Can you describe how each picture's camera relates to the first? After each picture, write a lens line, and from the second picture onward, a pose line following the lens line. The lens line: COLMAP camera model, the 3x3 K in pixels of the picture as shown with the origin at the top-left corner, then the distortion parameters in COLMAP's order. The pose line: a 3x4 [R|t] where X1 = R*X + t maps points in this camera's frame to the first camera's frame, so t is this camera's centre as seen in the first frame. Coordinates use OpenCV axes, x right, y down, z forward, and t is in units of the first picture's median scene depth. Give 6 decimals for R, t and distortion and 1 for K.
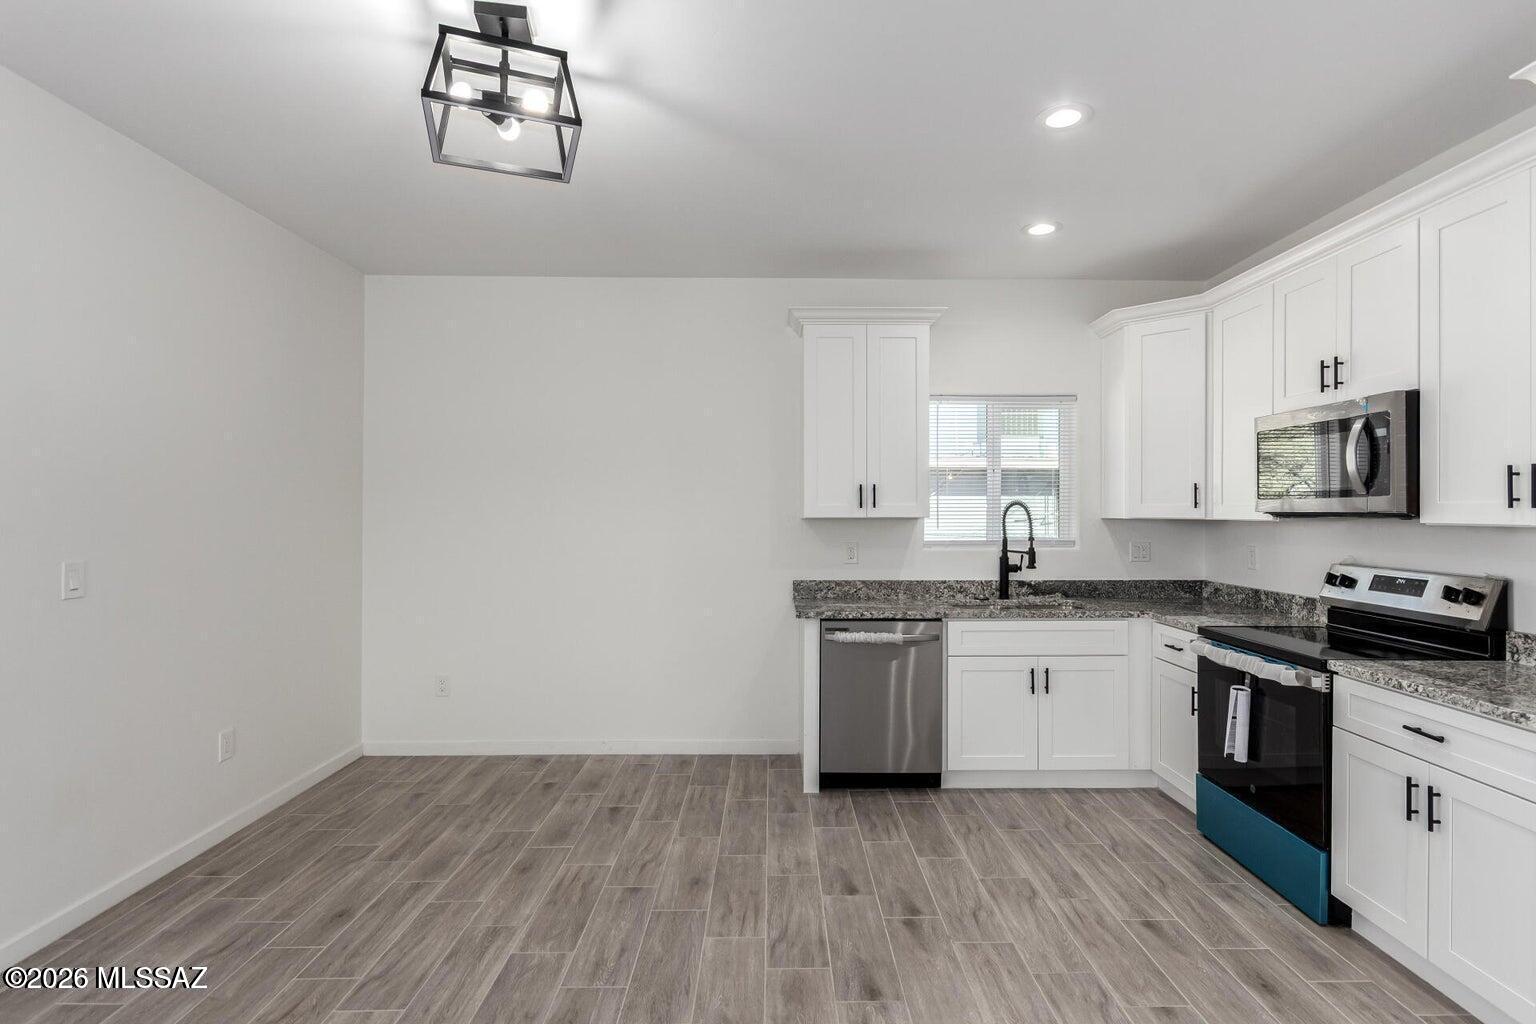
lens RADIAL K [[753.3, 0, 771.6], [0, 753.3, 517.3], [0, 0, 1]] dist [-0.003133, 0.000088]
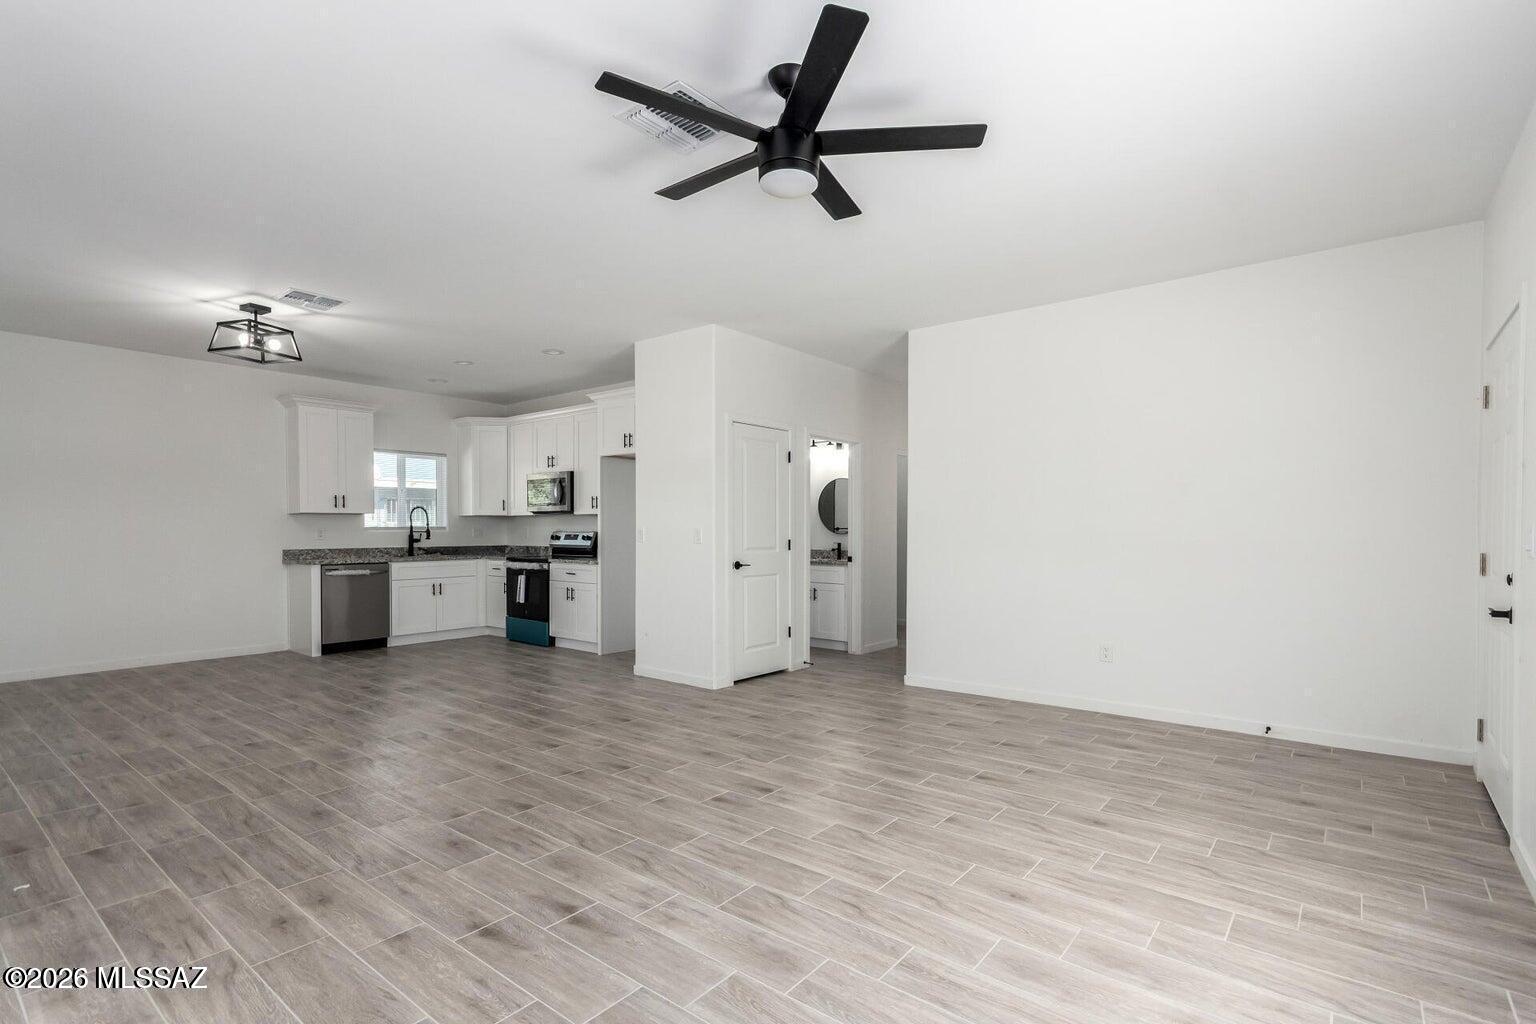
lens RADIAL K [[718.0, 0, 793.1], [0, 718.0, 525.6], [0, 0, 1]] dist [0.000773, -0.000276]
pose [[0.605453, 0.001876, 0.795879, -0.662829], [0.007529, 0.999939, -0.008085, 0.059729], [-0.795845, 0.010887, 0.605402, -1.056622]]
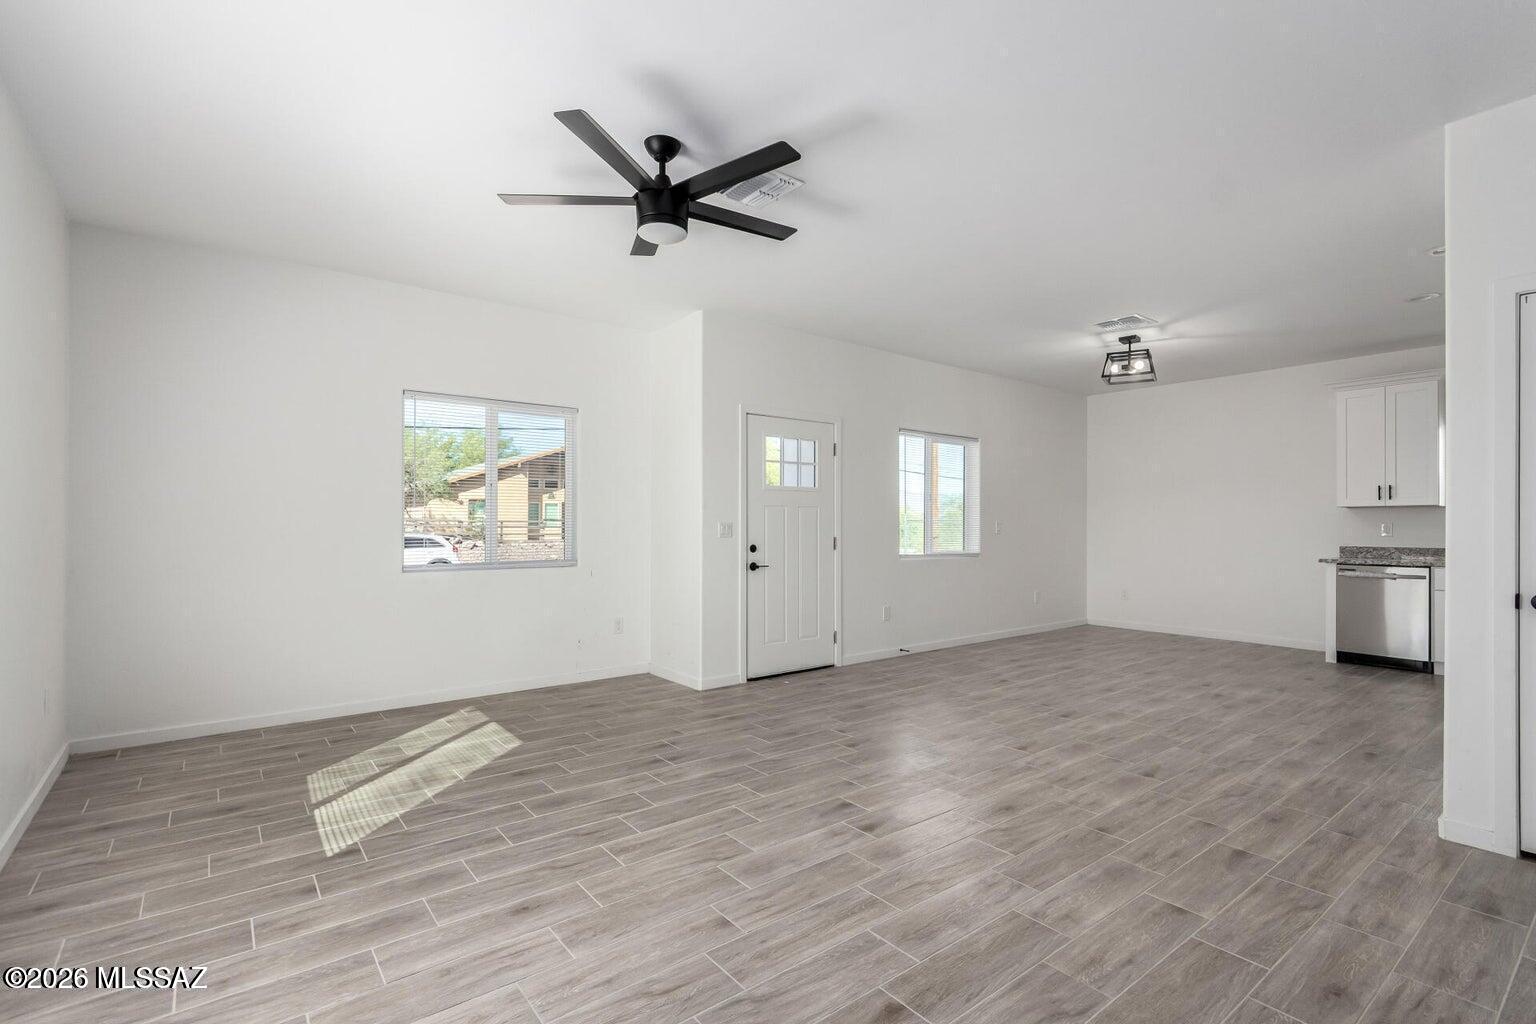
lens RADIAL K [[718.0, 0, 793.1], [0, 718.0, 525.6], [0, 0, 1]] dist [0.000773, -0.000276]
pose [[0.641923, -0.001995, -0.766766, 0.536138], [-0.004045, 0.999974, -0.005988, 0.062411], [0.766758, 0.006945, 0.641898, -1.042677]]
